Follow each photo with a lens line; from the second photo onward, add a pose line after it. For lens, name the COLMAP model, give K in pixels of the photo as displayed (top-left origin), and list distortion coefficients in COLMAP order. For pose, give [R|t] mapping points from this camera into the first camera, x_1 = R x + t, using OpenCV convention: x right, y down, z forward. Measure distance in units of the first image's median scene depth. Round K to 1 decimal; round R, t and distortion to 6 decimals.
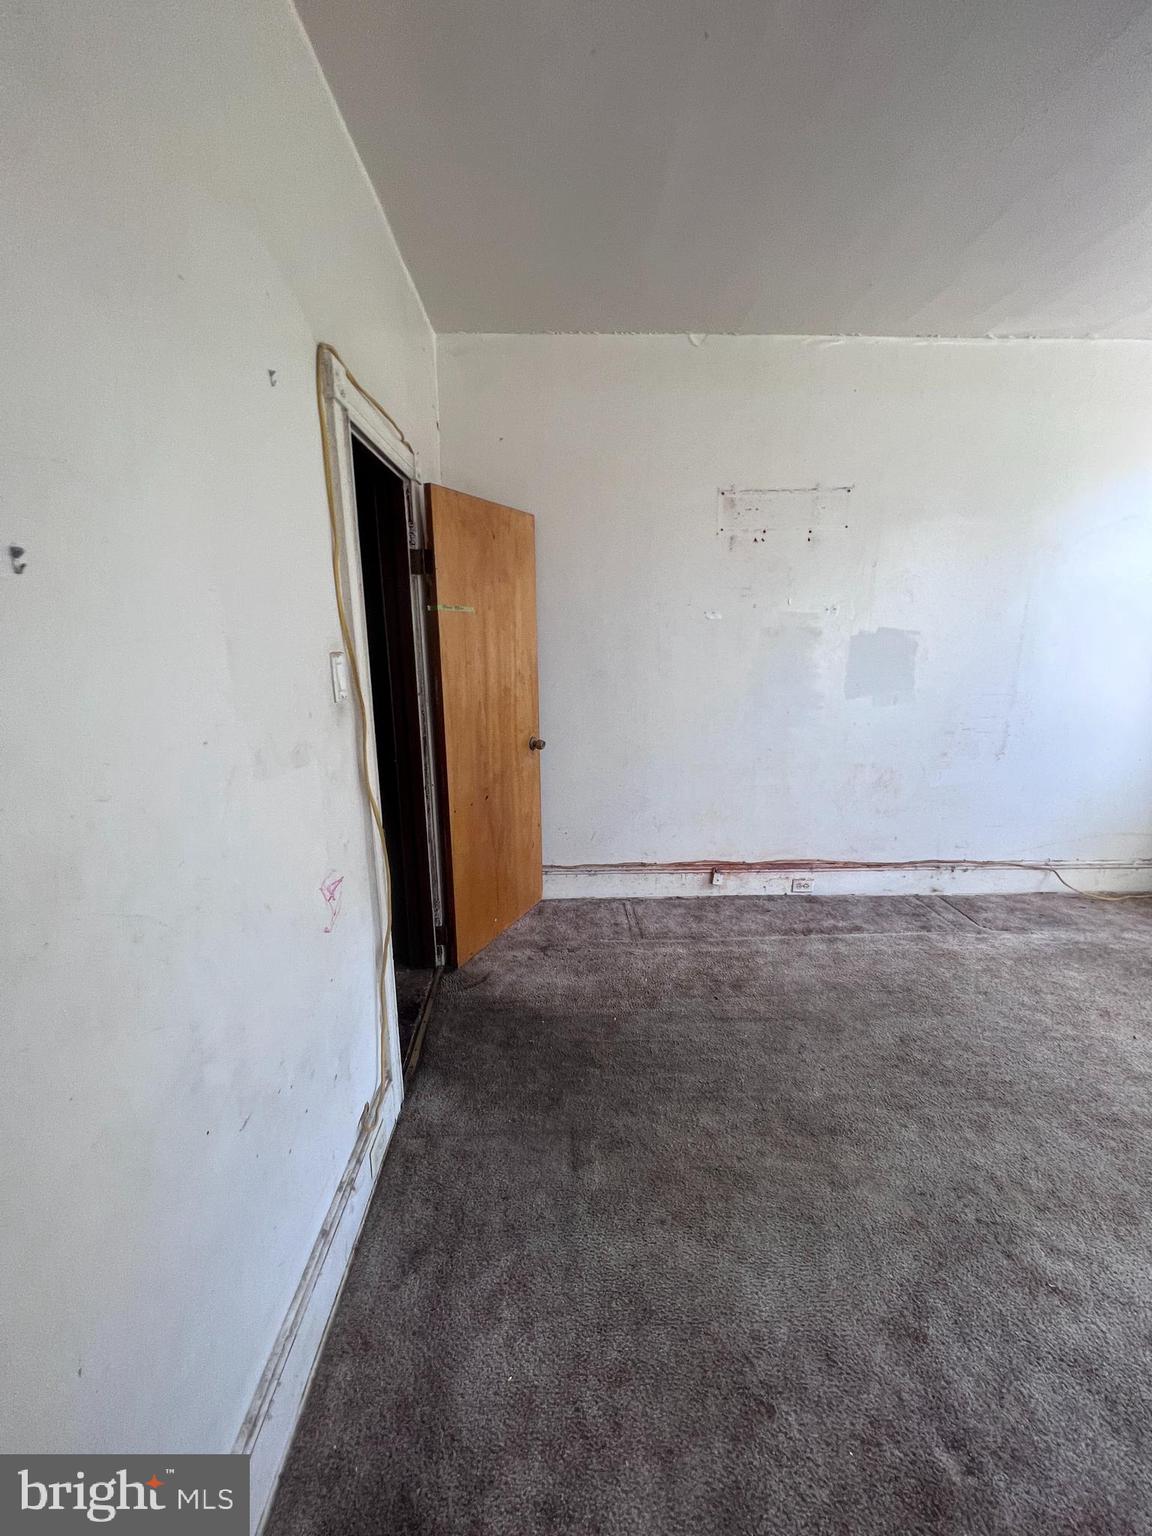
lens RADIAL K [[617.9, 0, 572.8], [0, 617.9, 766.4], [0, 0, 1]] dist [-0.002701, 0.001054]
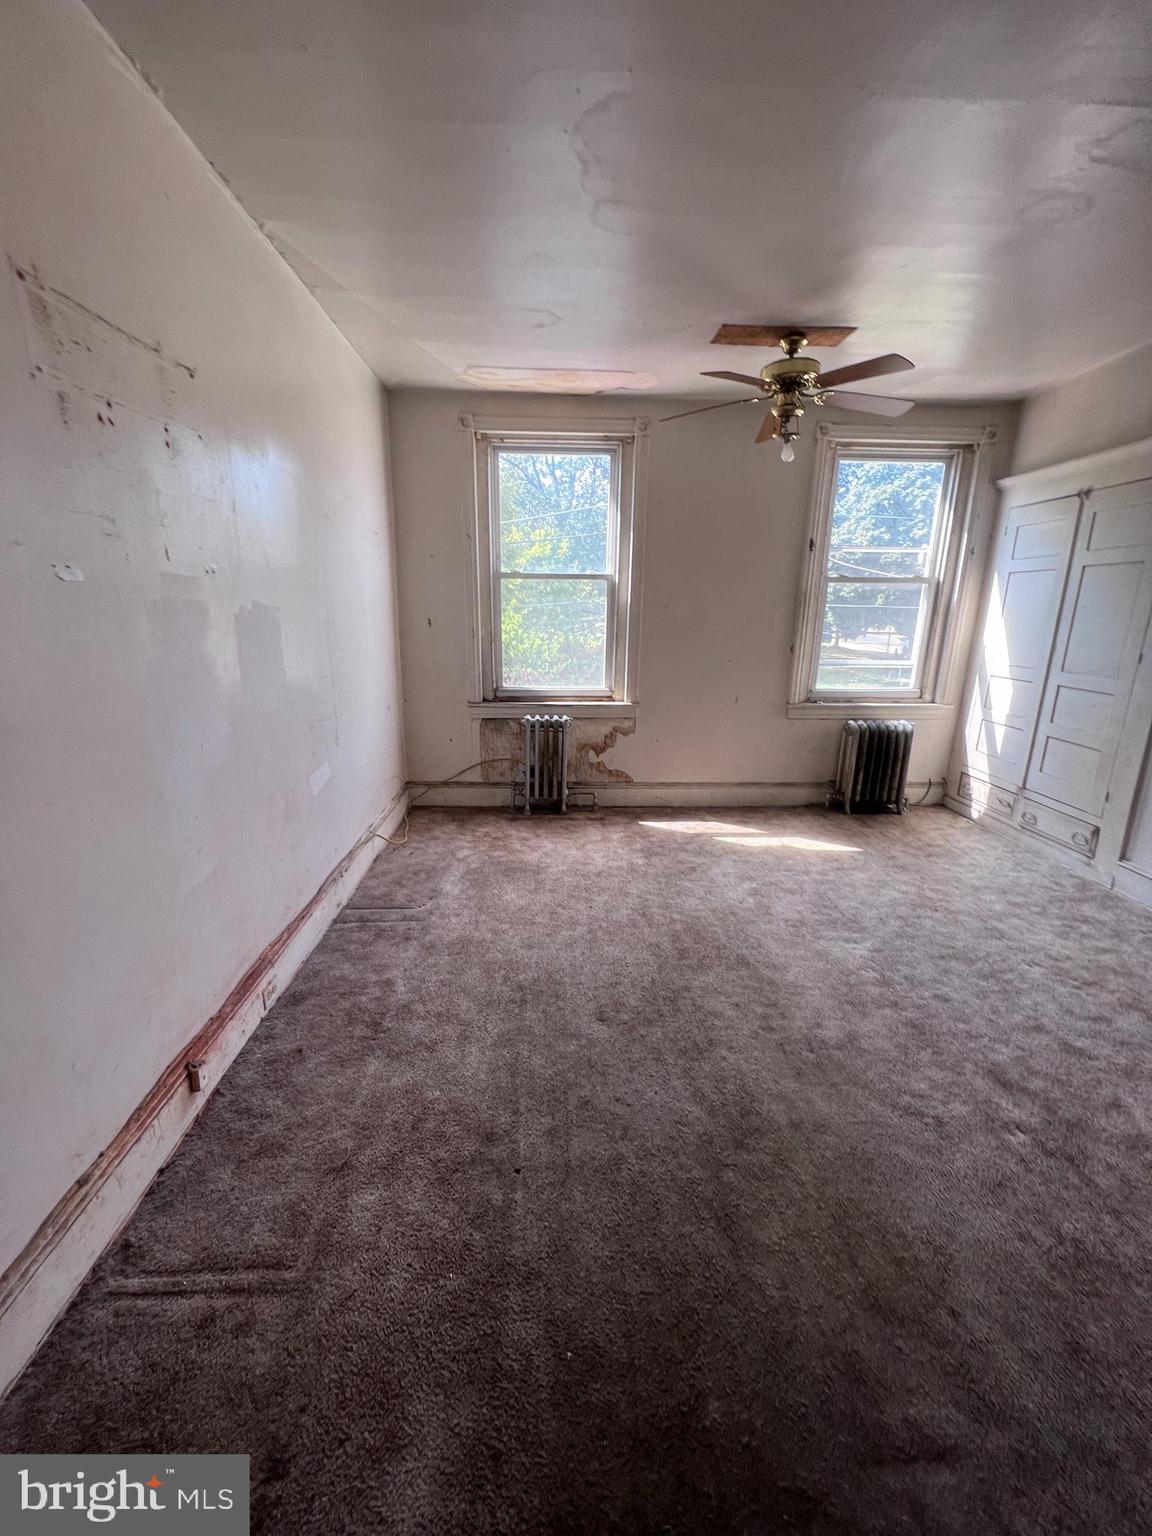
lens RADIAL K [[617.9, 0, 571.5], [0, 617.9, 767.3], [0, 0, 1]] dist [-0.002701, 0.001054]
pose [[-0.011572, -0.255837, 0.966651, -0.260980], [0.215762, 0.943304, 0.252240, -0.162684], [-0.976378, 0.211485, 0.044284, 0.726937]]
